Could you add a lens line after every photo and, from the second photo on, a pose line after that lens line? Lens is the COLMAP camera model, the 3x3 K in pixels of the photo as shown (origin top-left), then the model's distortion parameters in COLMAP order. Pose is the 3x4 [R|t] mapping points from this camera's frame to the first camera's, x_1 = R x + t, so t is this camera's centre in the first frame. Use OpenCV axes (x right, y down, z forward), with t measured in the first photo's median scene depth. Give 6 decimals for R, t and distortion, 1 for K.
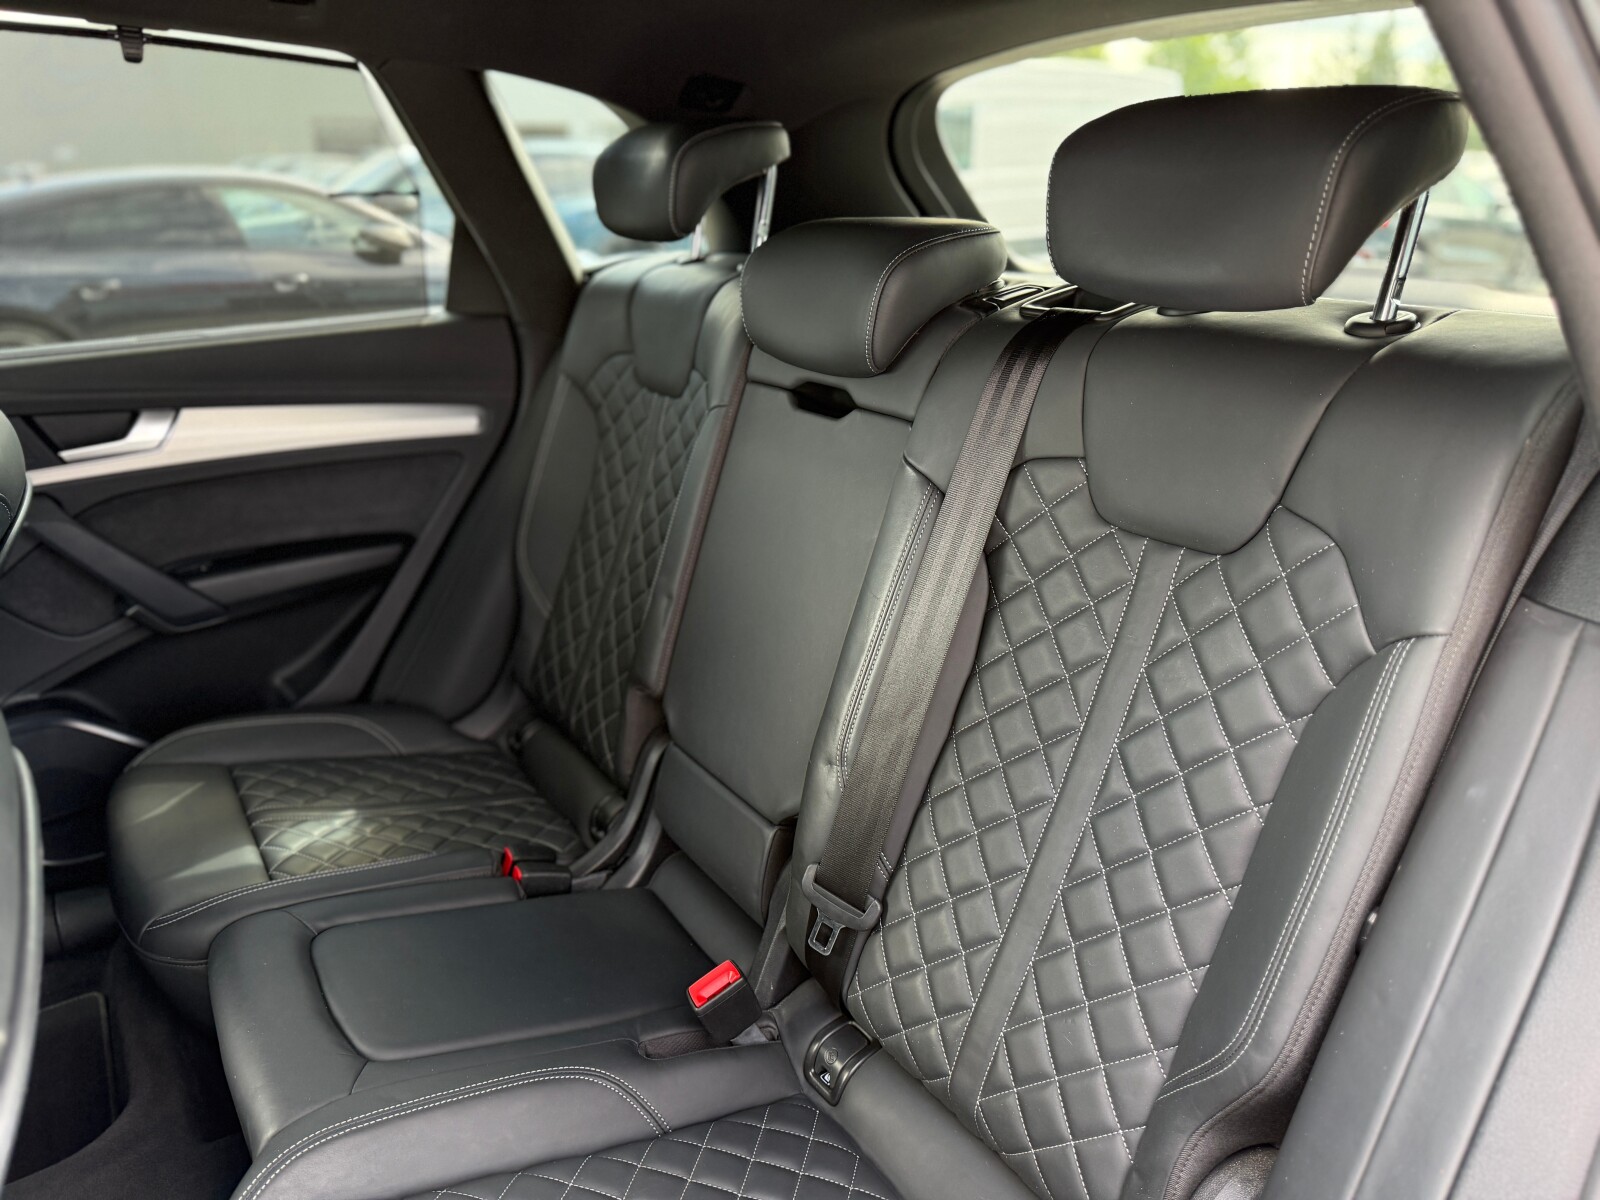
lens RADIAL K [[1108.0, 0, 801.3], [0, 1108.0, 610.4], [0, 0, 1]] dist [0.063568, -0.103146]
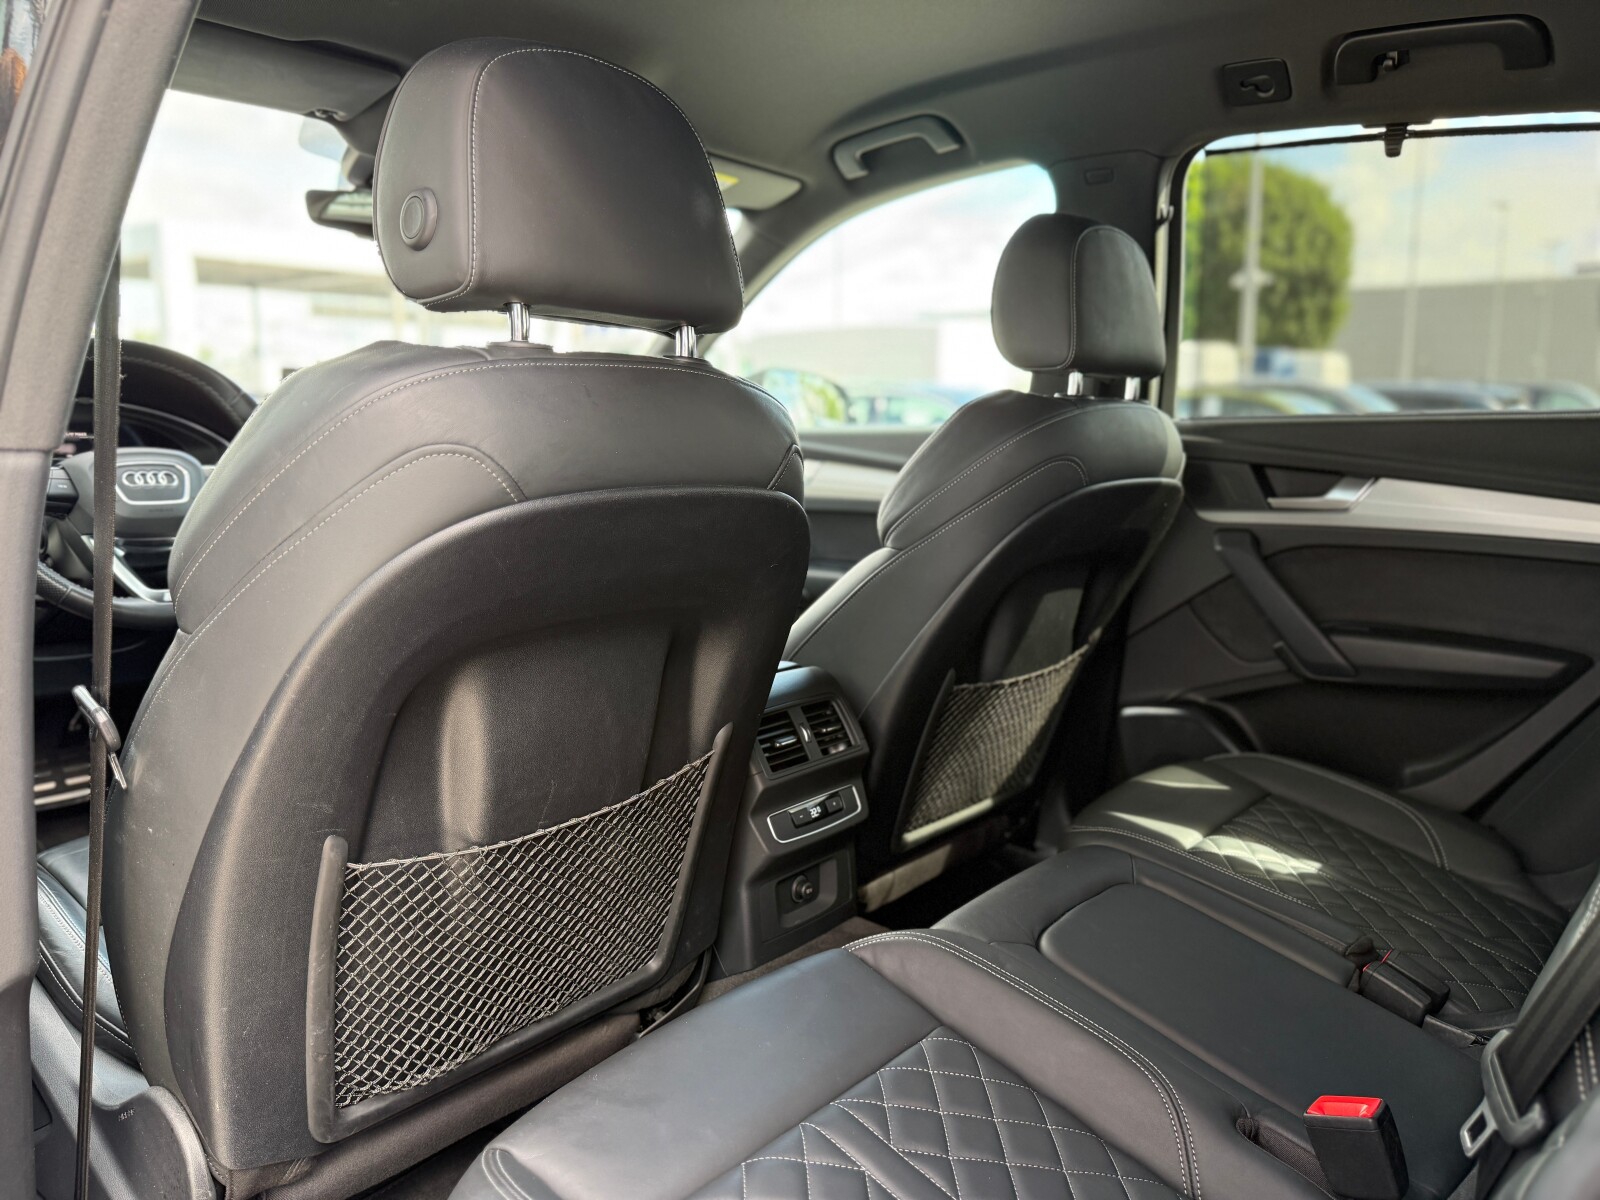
lens RADIAL K [[1119.8, 0, 795.4], [0, 1119.8, 606.7], [0, 0, 1]] dist [0.054748, -0.108233]
pose [[0.269463, 0.161390, -0.949391, 0.377682], [-0.349194, 0.935137, 0.059856, 0.074139], [0.897470, 0.315393, 0.308341, 0.239745]]
